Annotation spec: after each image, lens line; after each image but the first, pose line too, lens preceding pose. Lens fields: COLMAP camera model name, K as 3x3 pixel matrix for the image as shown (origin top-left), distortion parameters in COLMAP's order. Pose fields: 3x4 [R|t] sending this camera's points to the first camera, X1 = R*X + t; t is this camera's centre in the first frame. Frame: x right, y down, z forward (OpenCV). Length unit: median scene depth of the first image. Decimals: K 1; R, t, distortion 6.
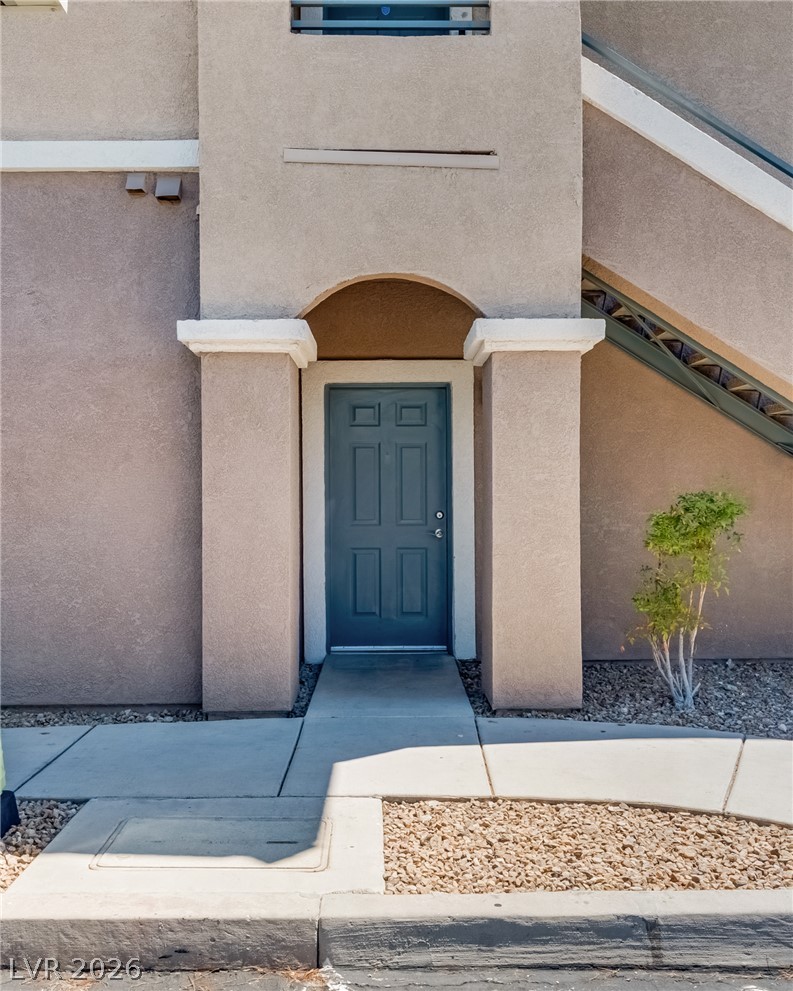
lens RADIAL K [[874.9, 0, 395.0], [0, 874.9, 499.8], [0, 0, 1]] dist [0.000920, 0.003310]
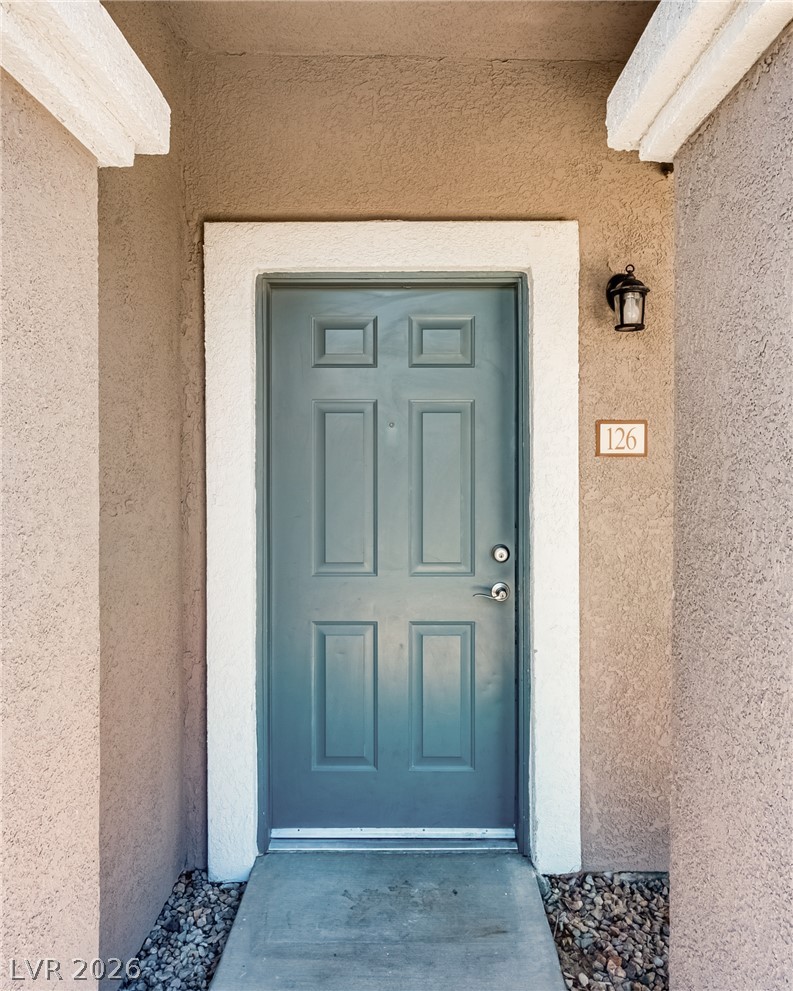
lens RADIAL K [[874.9, 0, 395.0], [0, 874.9, 499.8], [0, 0, 1]] dist [0.000920, 0.003310]
pose [[0.999800, 0.004818, -0.019417, 0.002544], [-0.004220, 0.999518, 0.030753, -0.026467], [0.019556, -0.030665, 0.999338, 0.524296]]
